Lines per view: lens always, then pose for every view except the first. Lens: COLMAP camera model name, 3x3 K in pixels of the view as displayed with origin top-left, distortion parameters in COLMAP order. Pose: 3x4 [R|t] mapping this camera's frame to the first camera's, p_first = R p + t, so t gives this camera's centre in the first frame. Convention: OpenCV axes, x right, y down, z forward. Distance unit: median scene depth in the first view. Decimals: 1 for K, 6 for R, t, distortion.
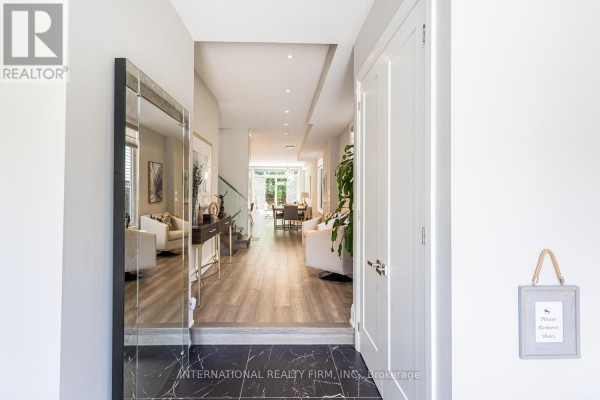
lens RADIAL K [[290.3, 0, 289.6], [0, 290.3, 189.7], [0, 0, 1]] dist [0.000623, -0.000913]
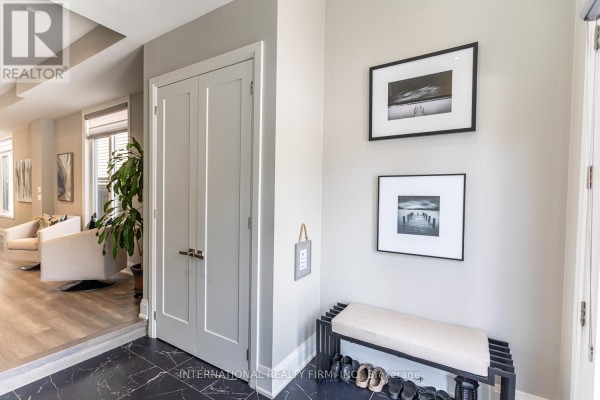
lens RADIAL K [[290.3, 0, 297.2], [0, 290.3, 200.1], [0, 0, 1]] dist [0.000623, -0.000913]
pose [[0.544664, -0.014284, 0.838533, -0.362637], [-0.025806, 0.999096, 0.033782, -0.012558], [-0.838257, -0.040039, 0.543803, -0.024270]]
